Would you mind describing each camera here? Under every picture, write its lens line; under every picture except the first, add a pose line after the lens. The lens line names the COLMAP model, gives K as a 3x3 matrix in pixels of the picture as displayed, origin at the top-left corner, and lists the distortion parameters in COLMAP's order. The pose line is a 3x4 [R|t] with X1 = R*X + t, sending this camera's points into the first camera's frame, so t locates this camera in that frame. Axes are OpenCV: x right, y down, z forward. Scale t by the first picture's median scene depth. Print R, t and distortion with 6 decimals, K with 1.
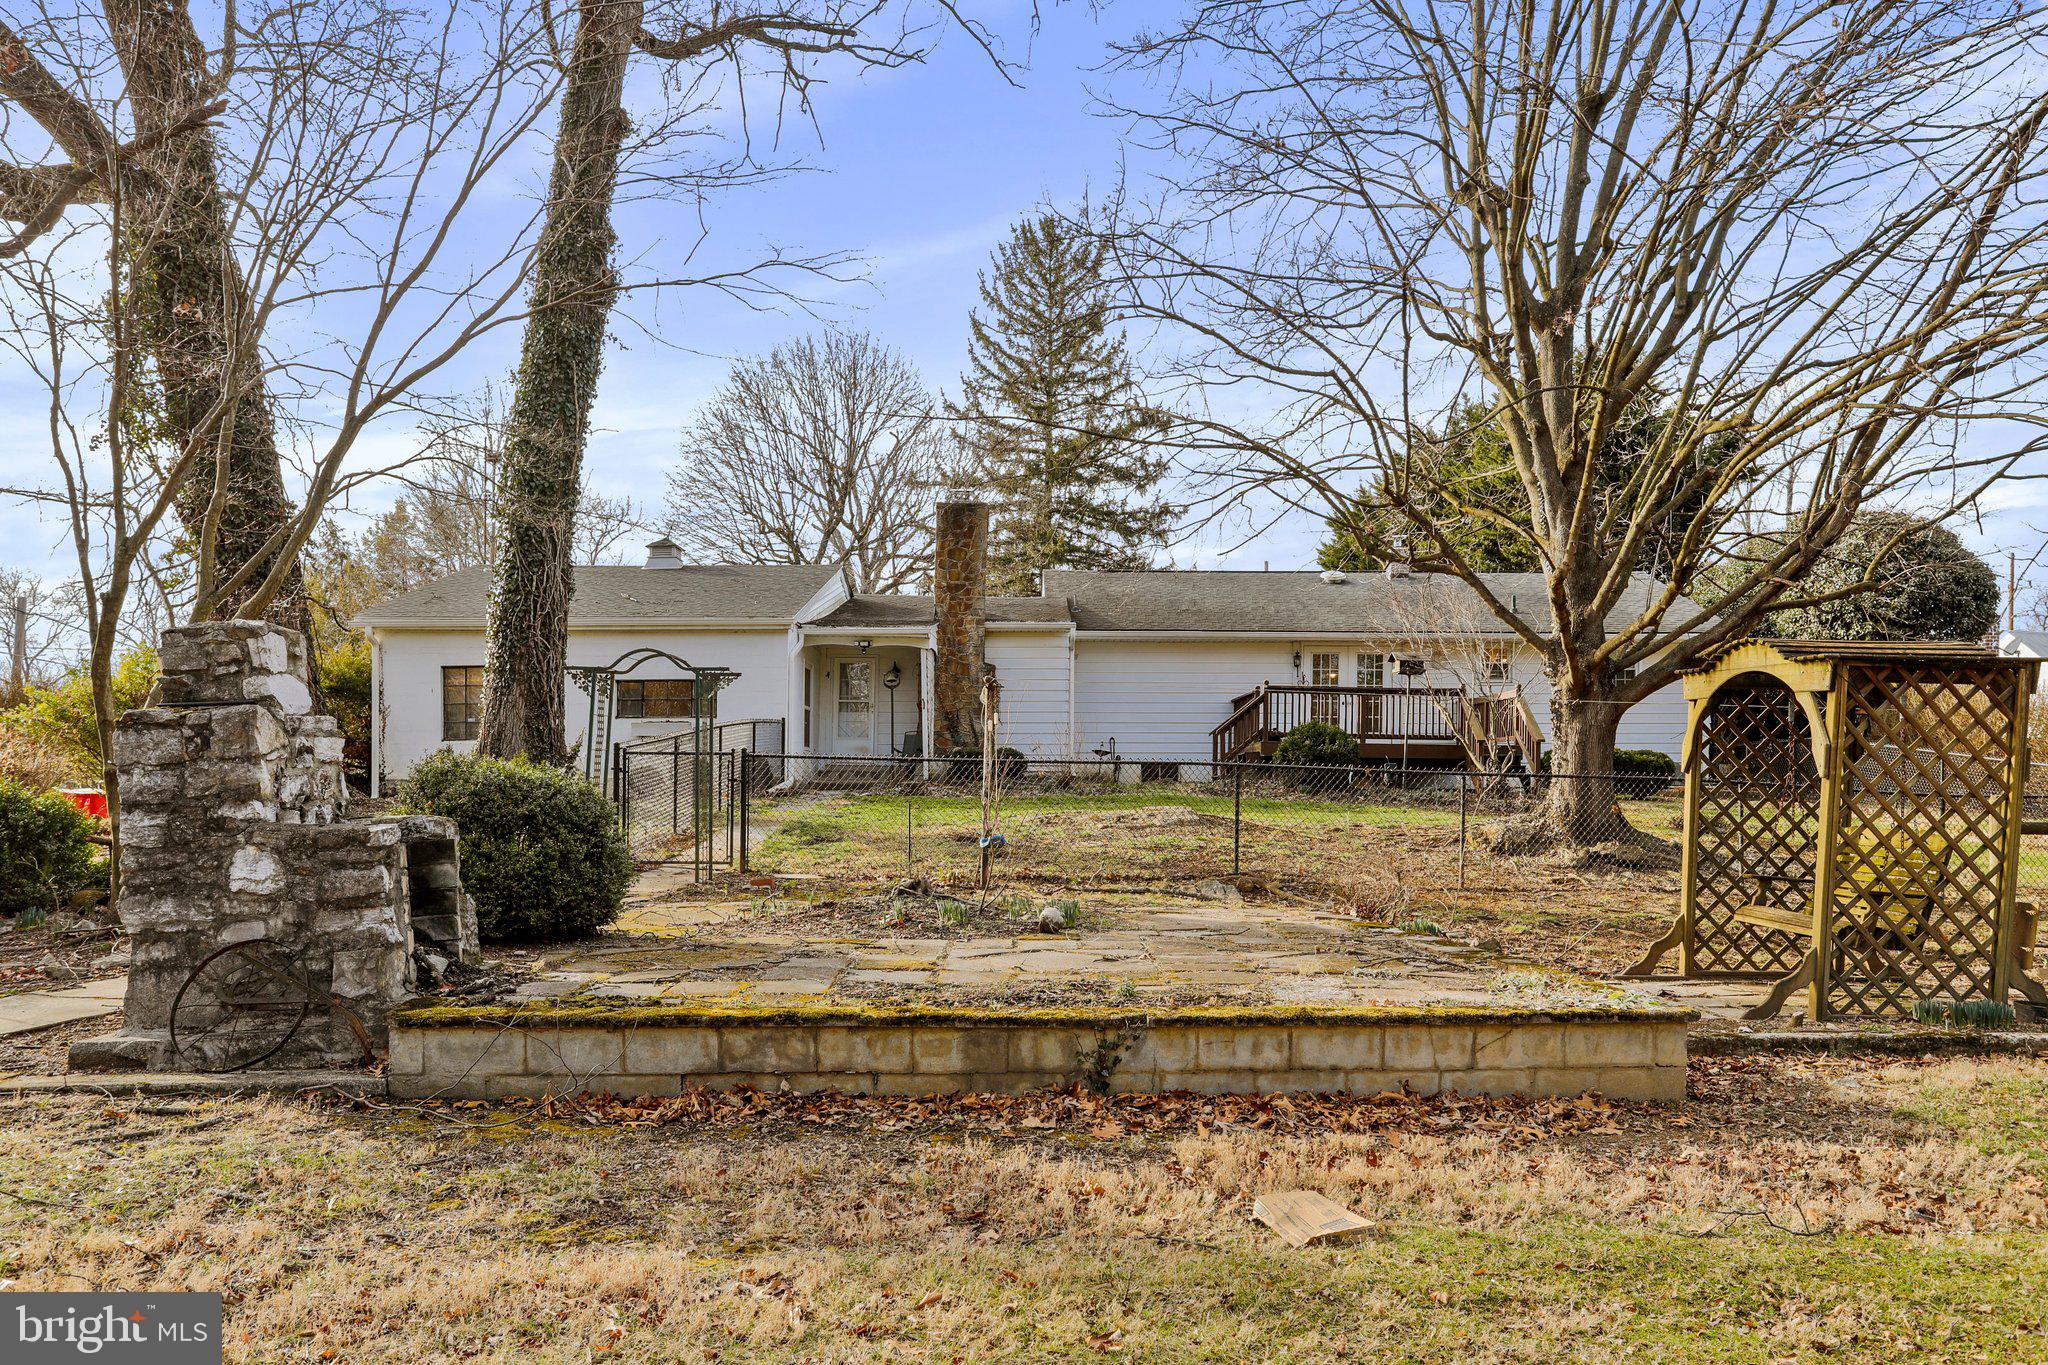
lens RADIAL K [[1504.4, 0, 1023.9], [0, 1504.4, 643.5], [0, 0, 1]] dist [-0.002536, -0.002199]
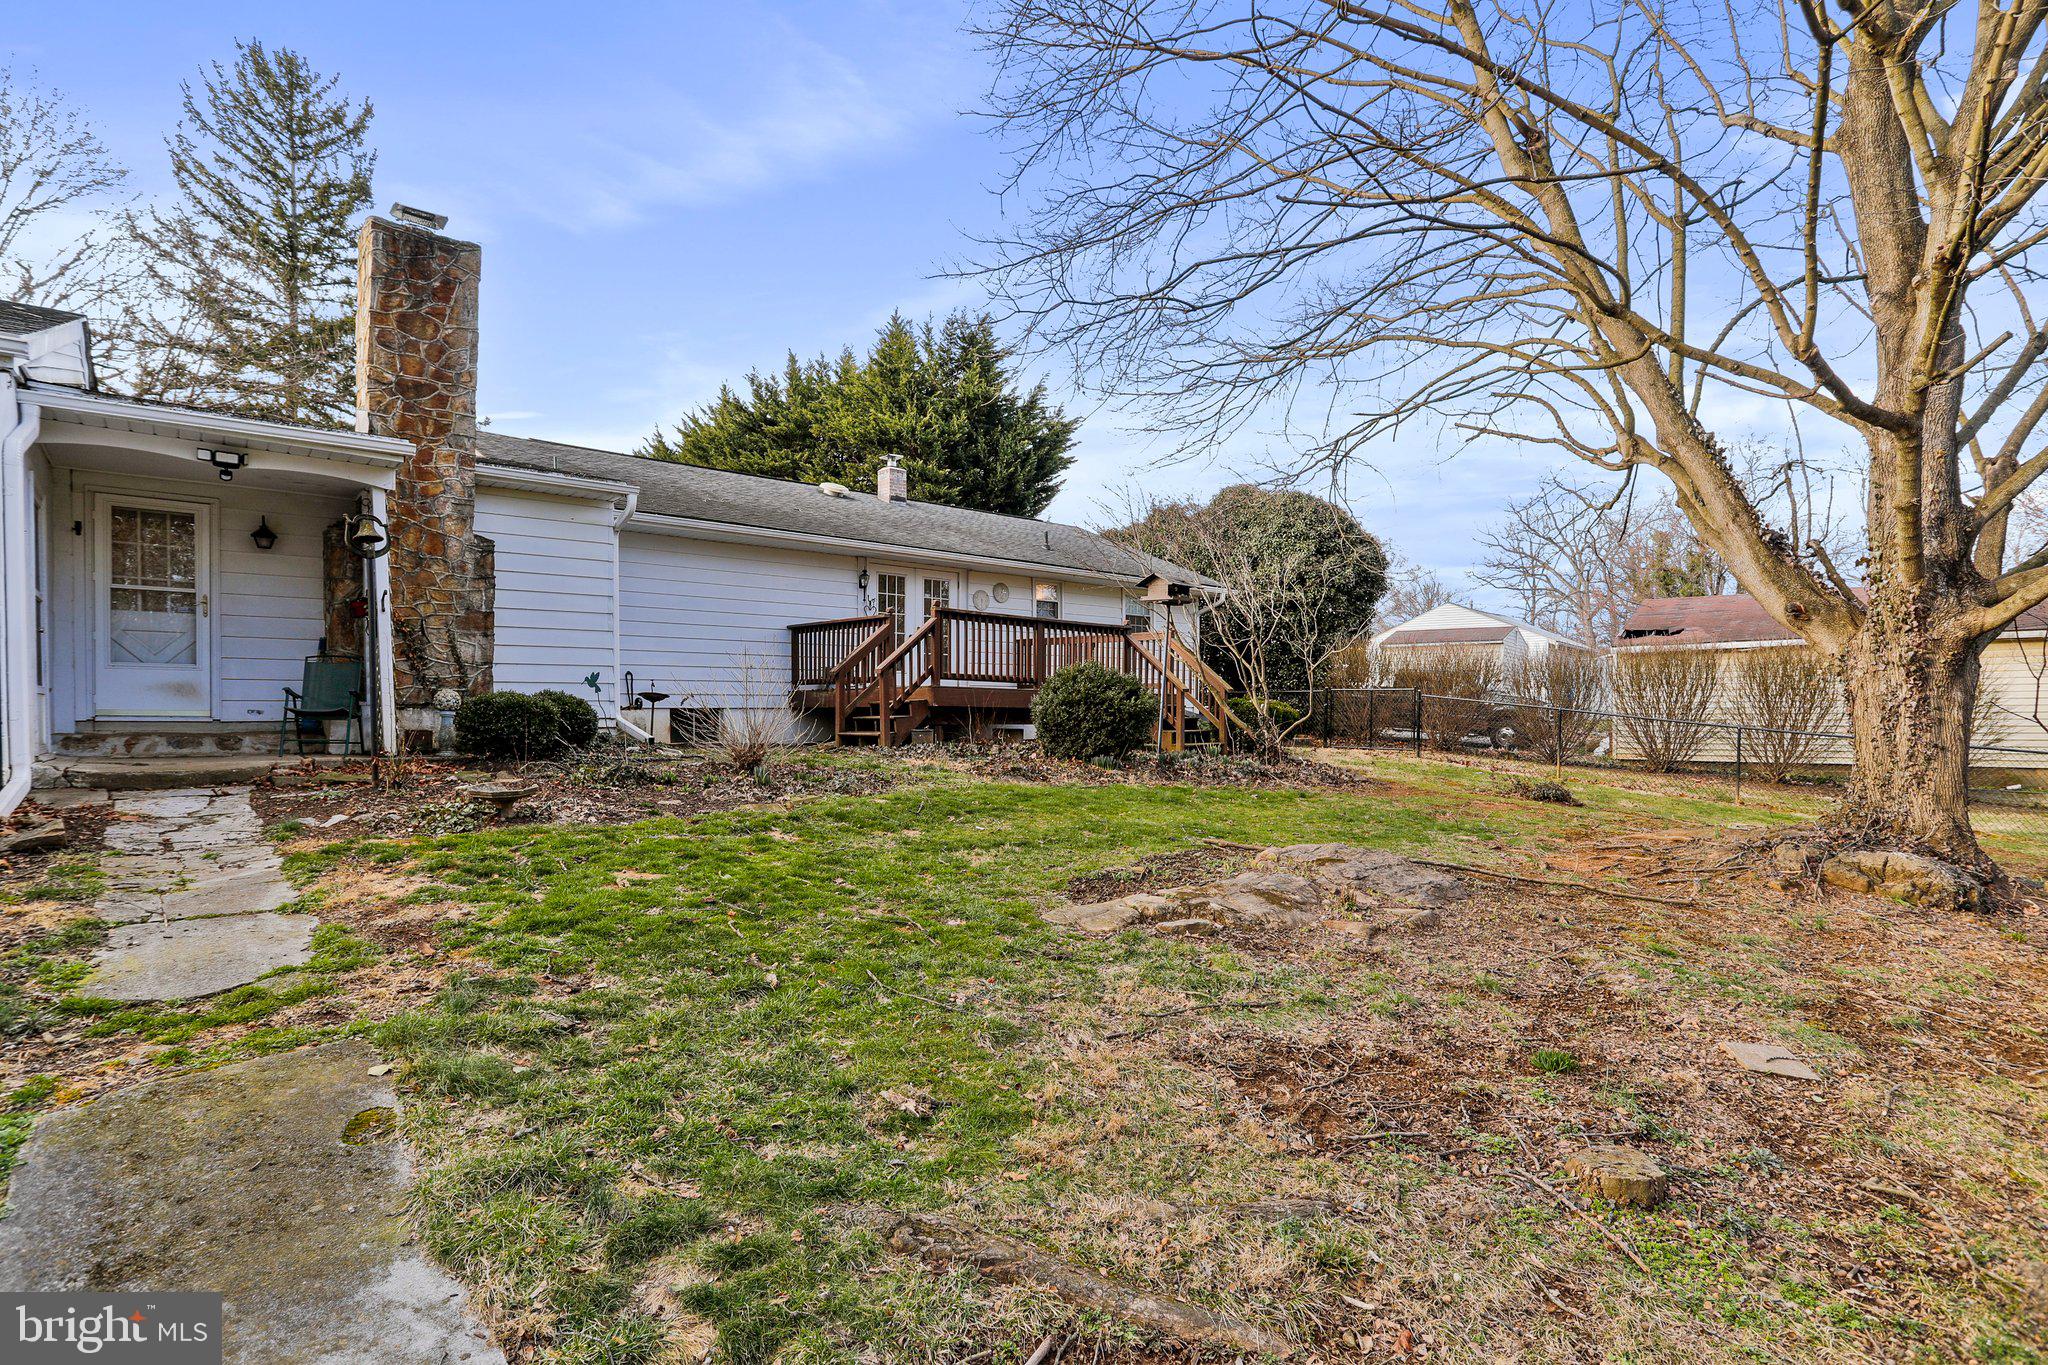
lens RADIAL K [[999.4, 0, 1024.9], [0, 999.4, 708.3], [0, 0, 1]] dist [-0.024936, 0.014832]
pose [[0.737642, -0.002544, 0.675187, -0.115243], [-0.068844, 0.994498, 0.078959, 0.031275], [-0.671673, -0.104726, 0.733408, 0.550261]]
